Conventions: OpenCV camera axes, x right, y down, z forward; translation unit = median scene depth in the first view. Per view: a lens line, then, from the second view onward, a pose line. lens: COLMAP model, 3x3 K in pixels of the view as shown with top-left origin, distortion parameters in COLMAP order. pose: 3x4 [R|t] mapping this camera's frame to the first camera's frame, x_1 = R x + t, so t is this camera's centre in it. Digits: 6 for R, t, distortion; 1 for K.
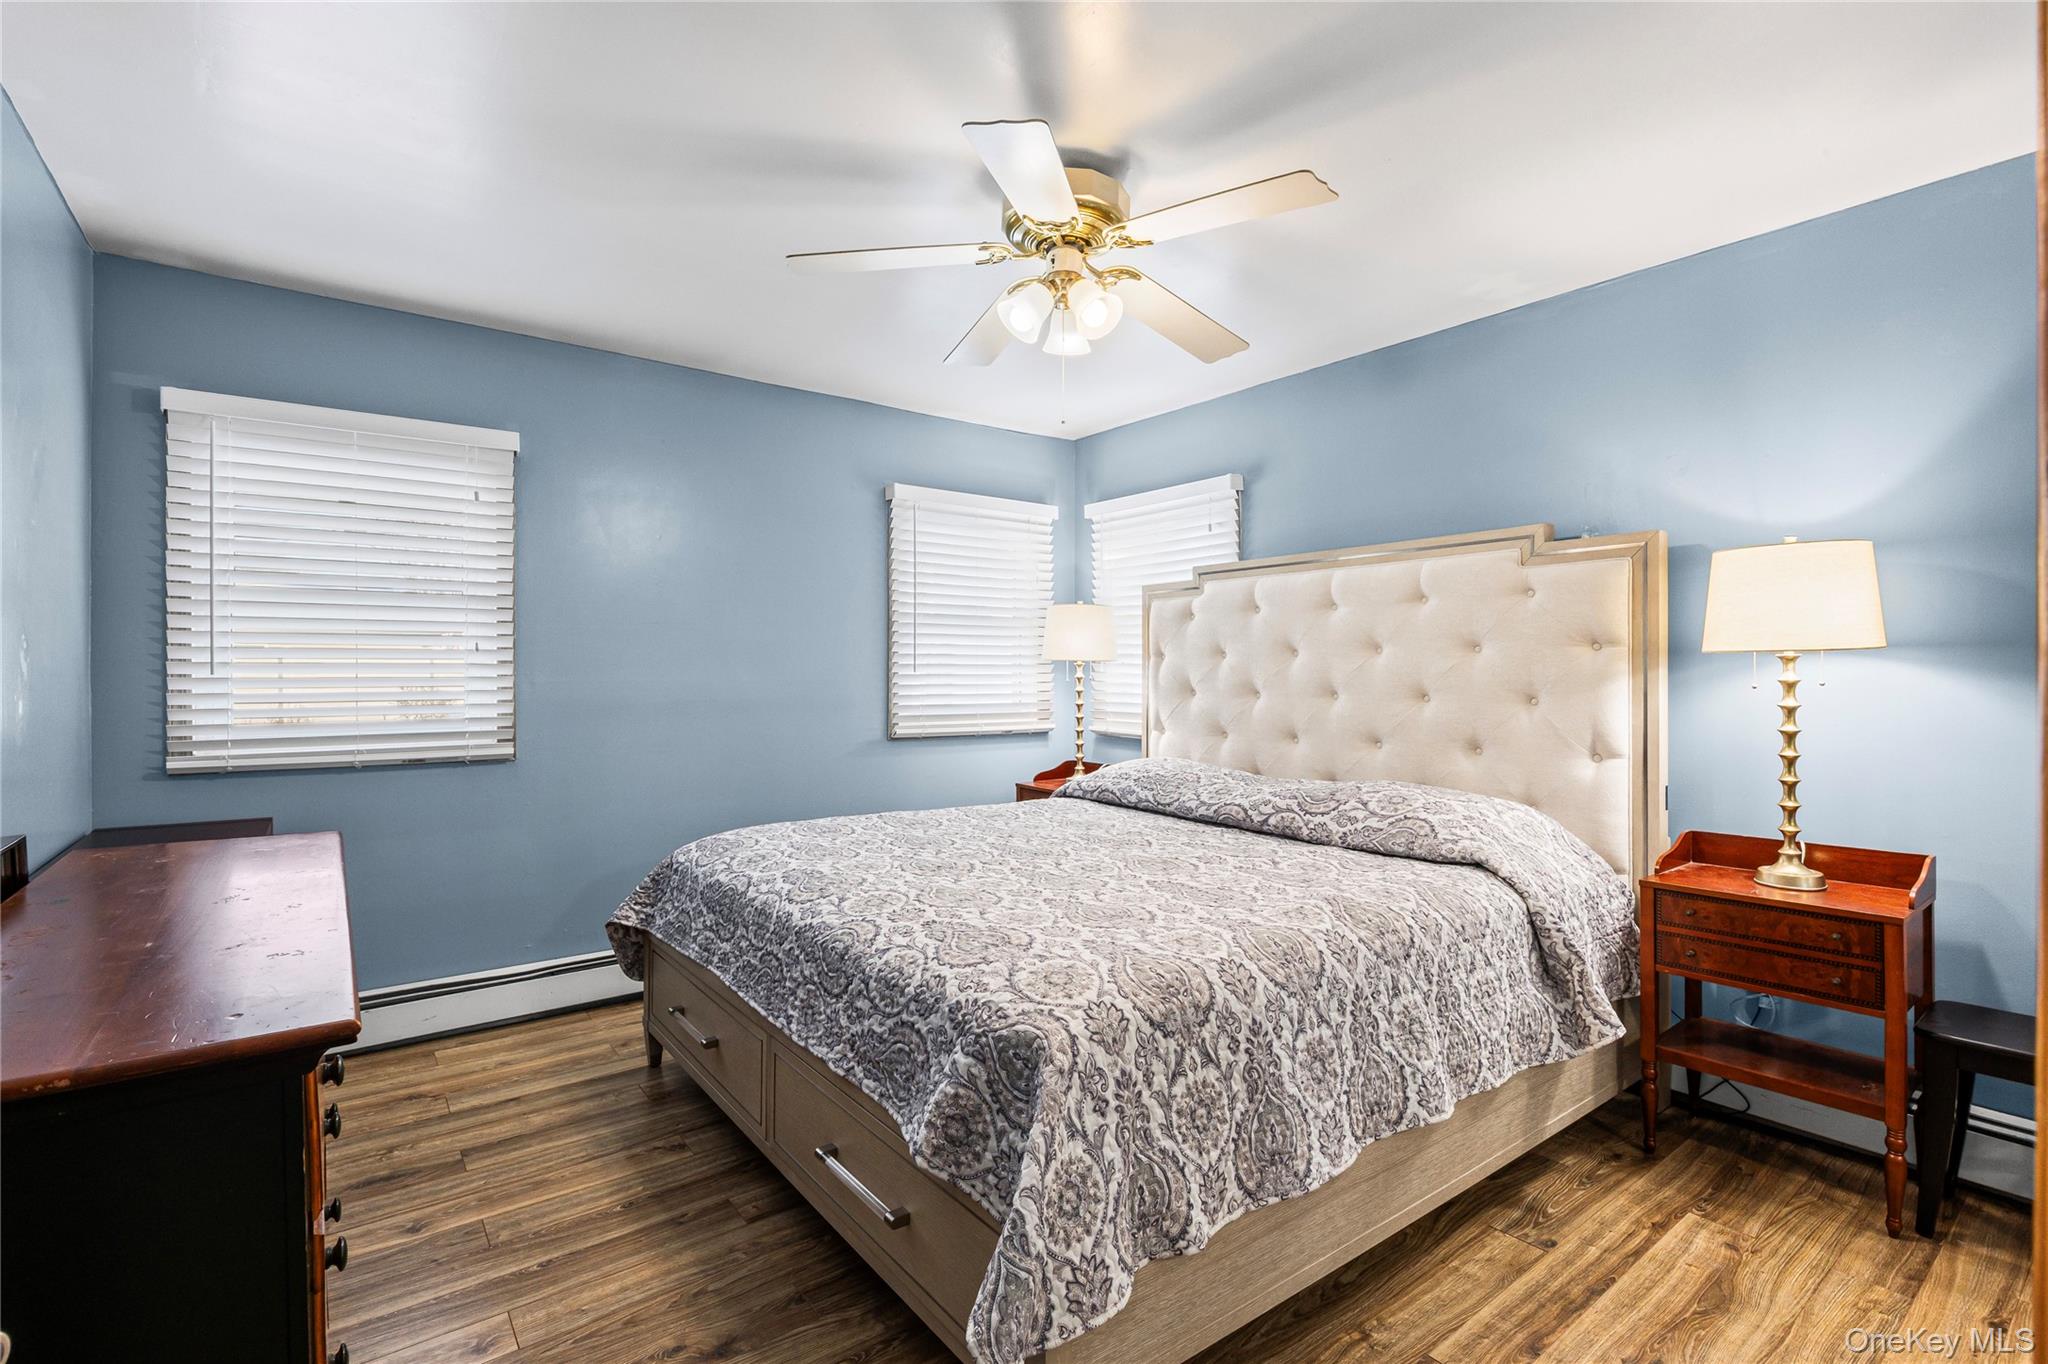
lens RADIAL K [[965.7, 0, 1026.6], [0, 965.7, 657.9], [0, 0, 1]] dist [-0.004328, -0.000914]
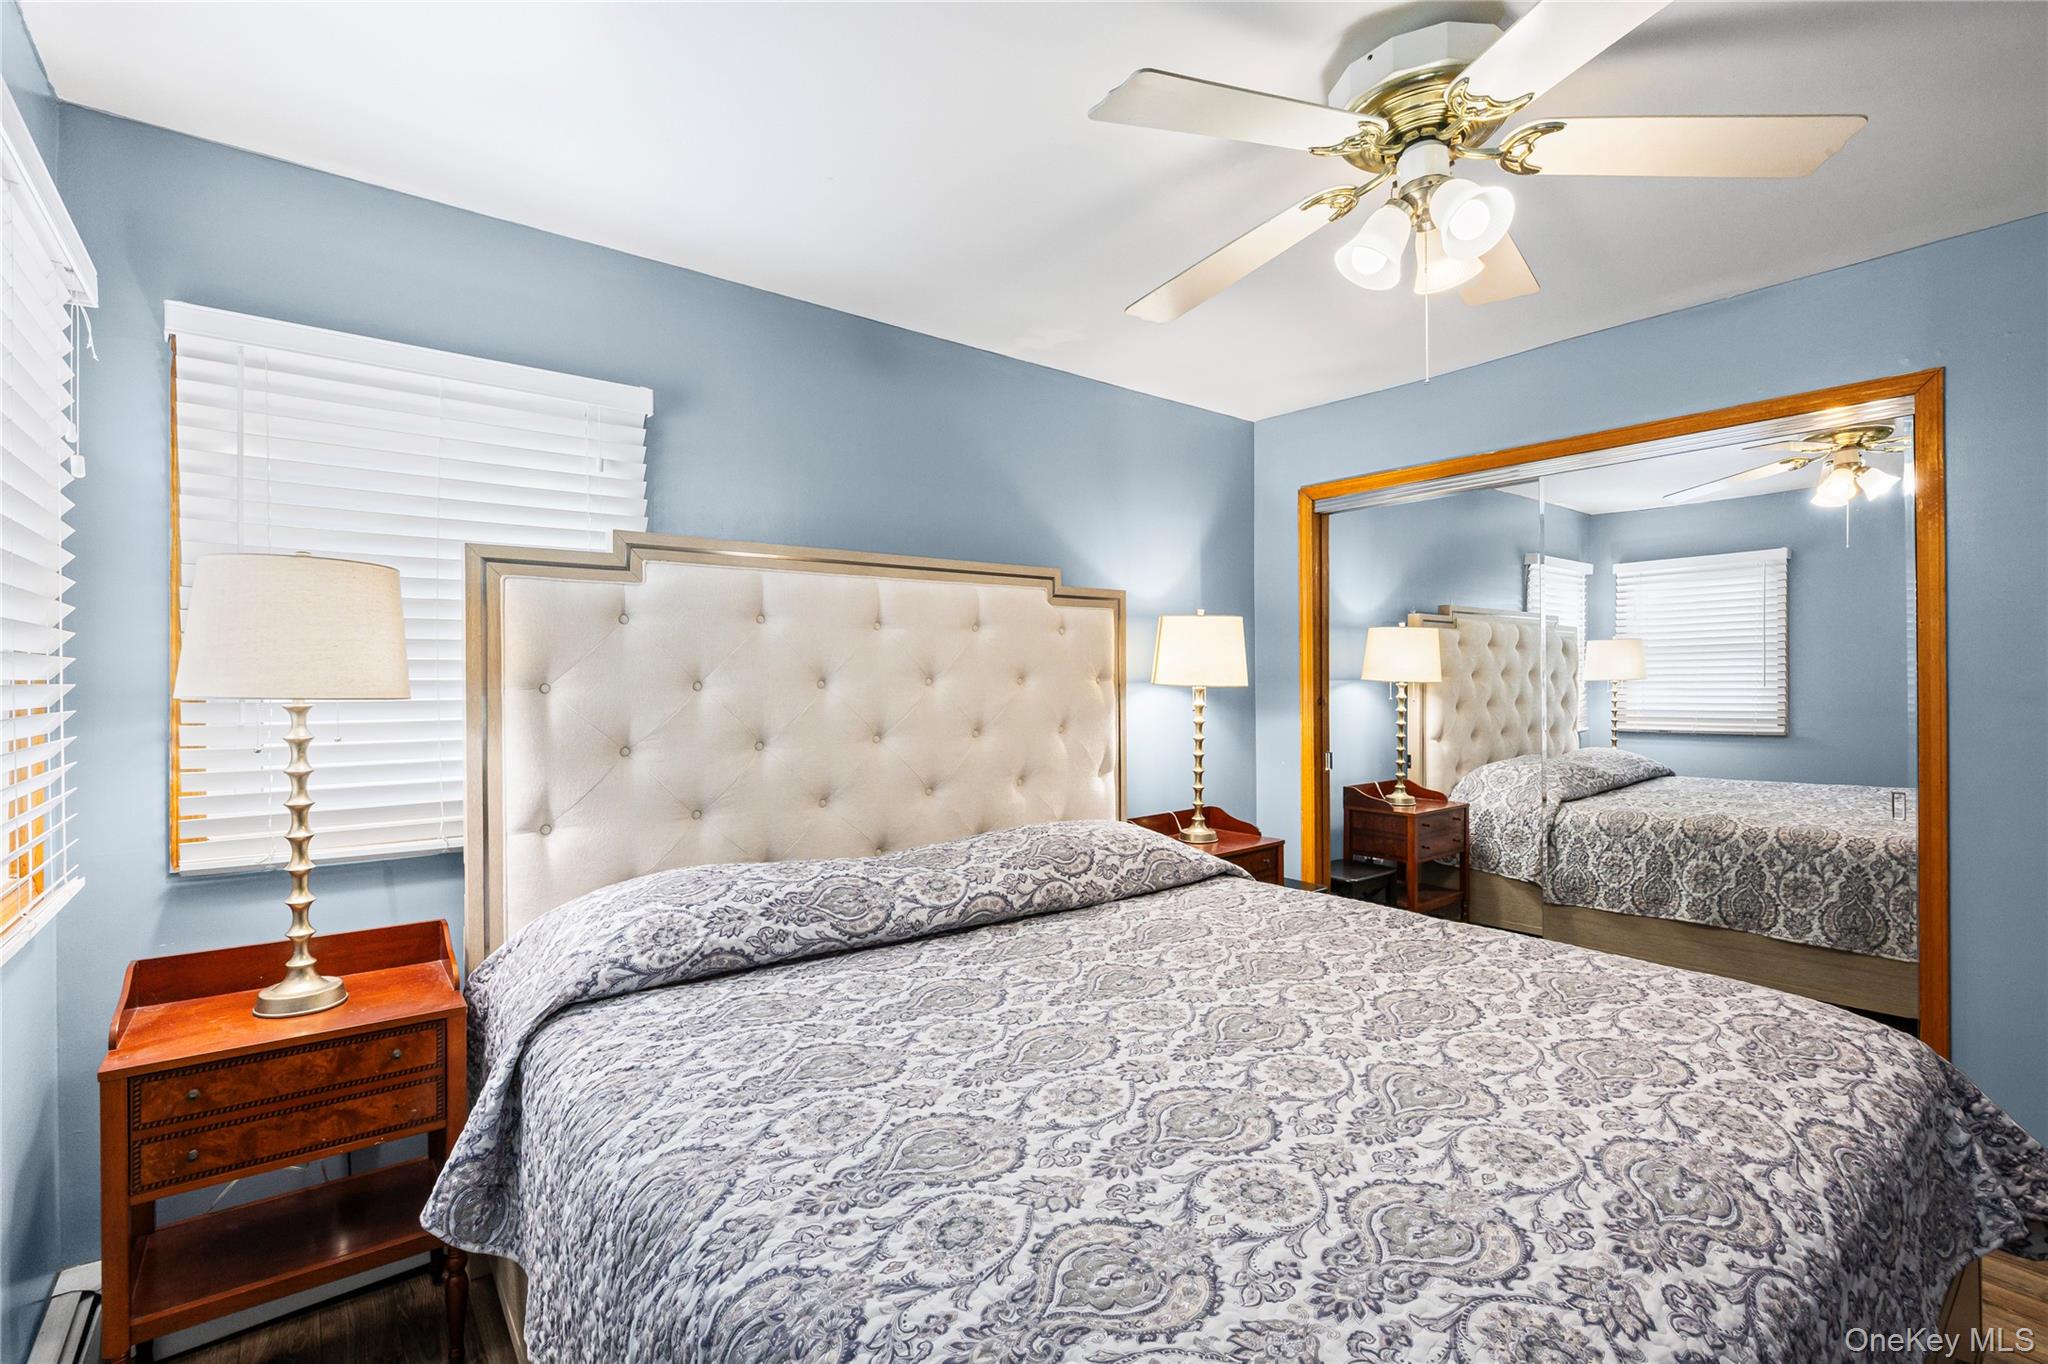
lens RADIAL K [[895.1, 0, 1017.0], [0, 895.1, 672.1], [0, 0, 1]] dist [-0.014031, 0.000824]
pose [[-0.023904, 0.016764, 0.999574, -0.434587], [-0.002319, 0.999856, -0.016824, -0.002589], [-0.999712, -0.002720, -0.023862, 0.950685]]
